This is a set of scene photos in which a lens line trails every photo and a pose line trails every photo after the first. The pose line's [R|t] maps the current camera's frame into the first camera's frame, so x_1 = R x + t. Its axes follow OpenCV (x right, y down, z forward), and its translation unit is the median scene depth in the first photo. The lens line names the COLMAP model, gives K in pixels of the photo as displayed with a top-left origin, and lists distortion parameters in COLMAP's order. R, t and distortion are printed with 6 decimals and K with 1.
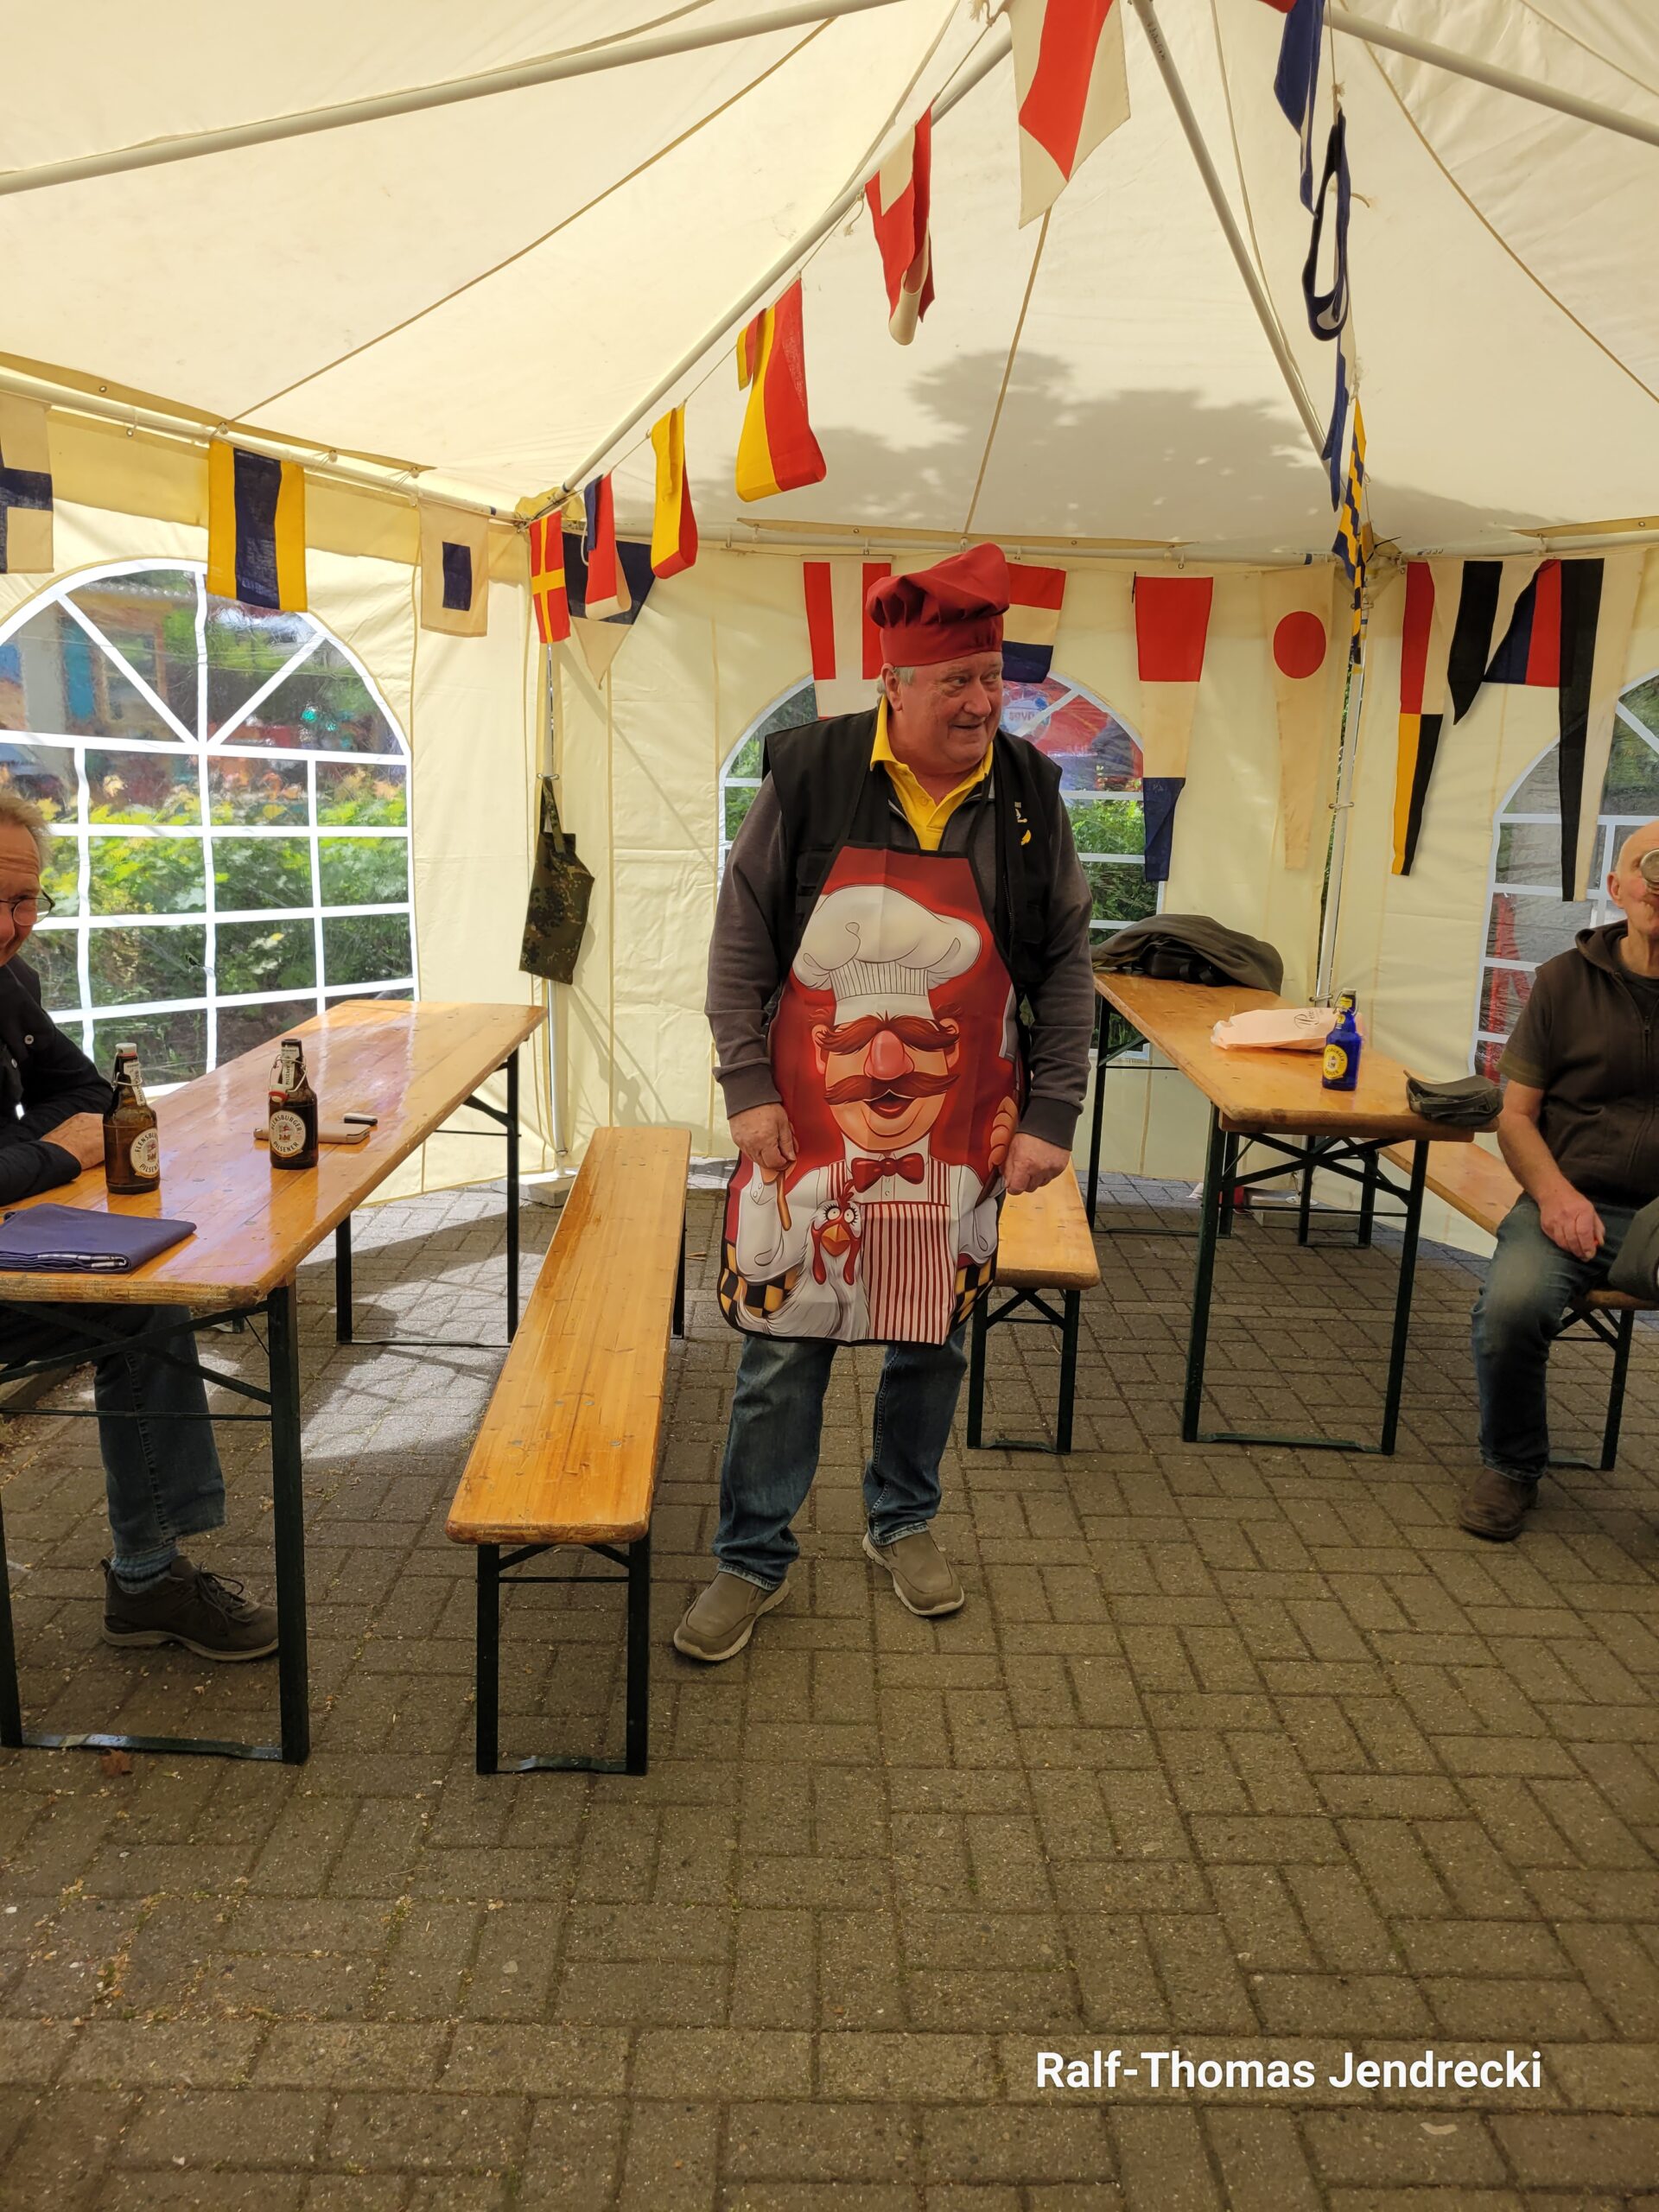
lens RADIAL K [[1660.9, 0, 827.5], [0, 1660.9, 1094.4], [0, 0, 1]] dist [0.045677, -0.042749]
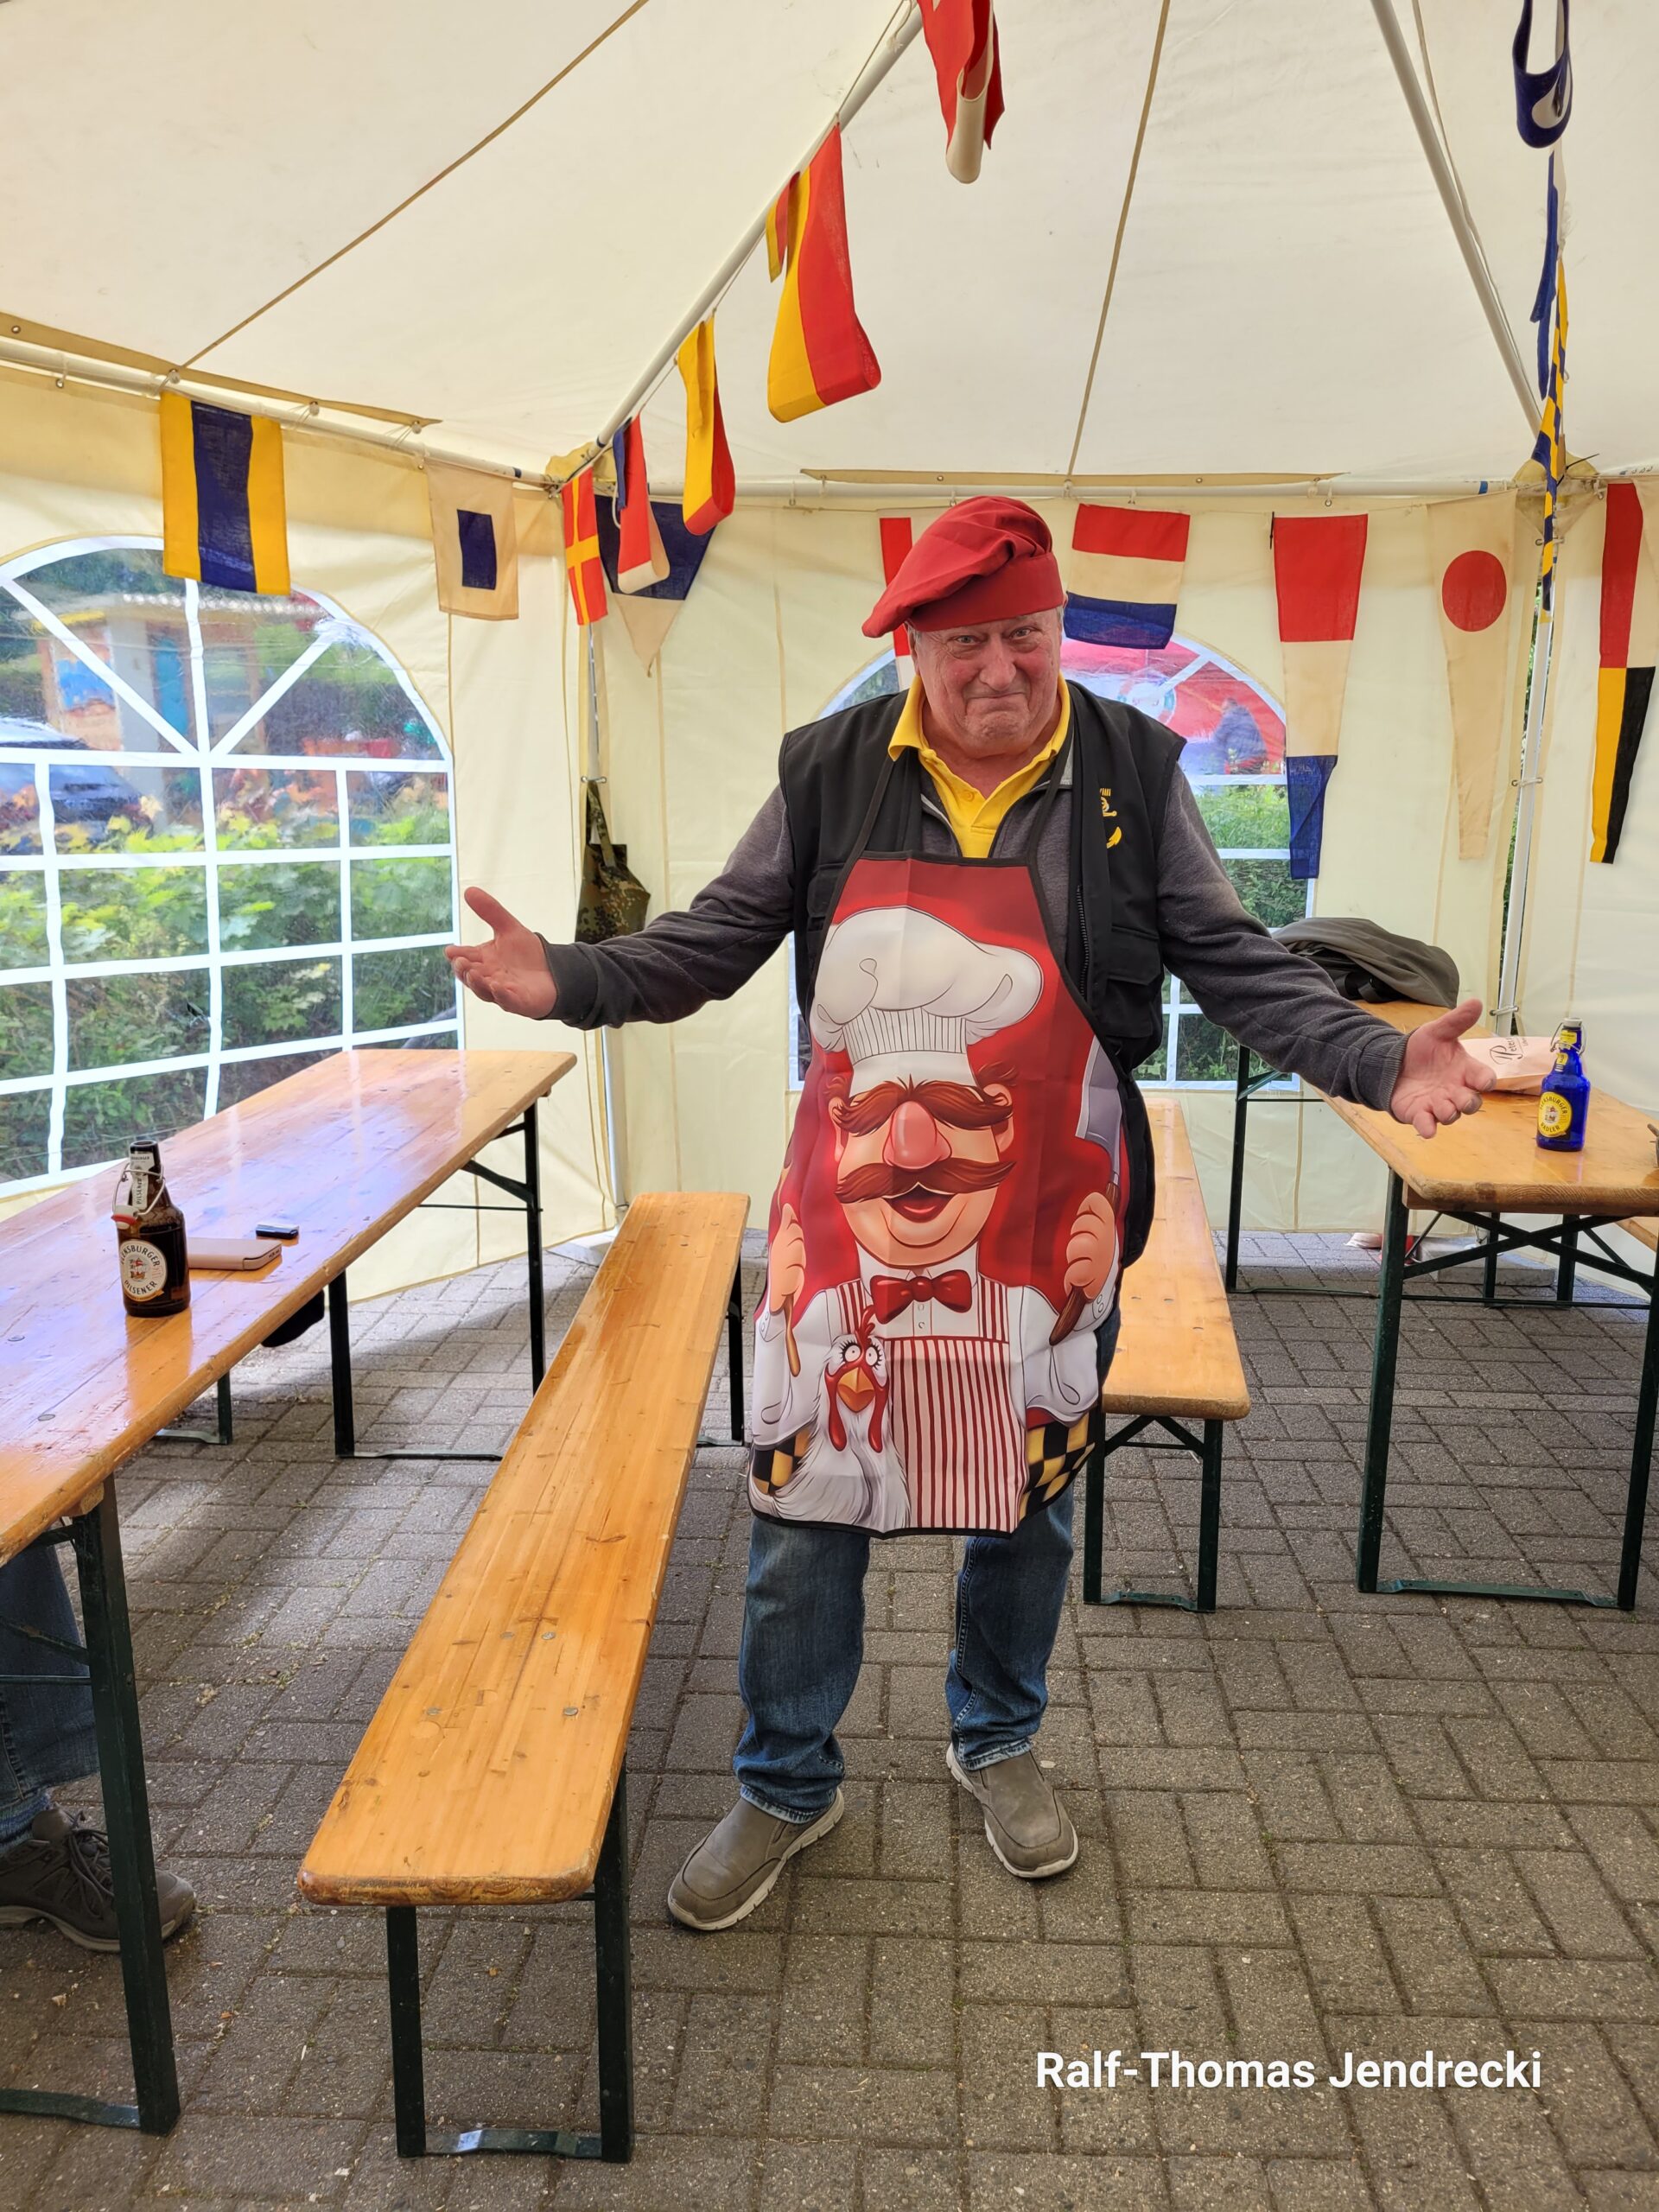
lens RADIAL K [[1660.9, 0, 848.1], [0, 1660.9, 1120.0], [0, 0, 1]] dist [0.045677, -0.042749]
pose [[0.997649, -0.019799, -0.065602, 0.028621], [0.020842, 0.999666, 0.015248, -0.034542], [0.065278, -0.016580, 0.997729, 0.202073]]
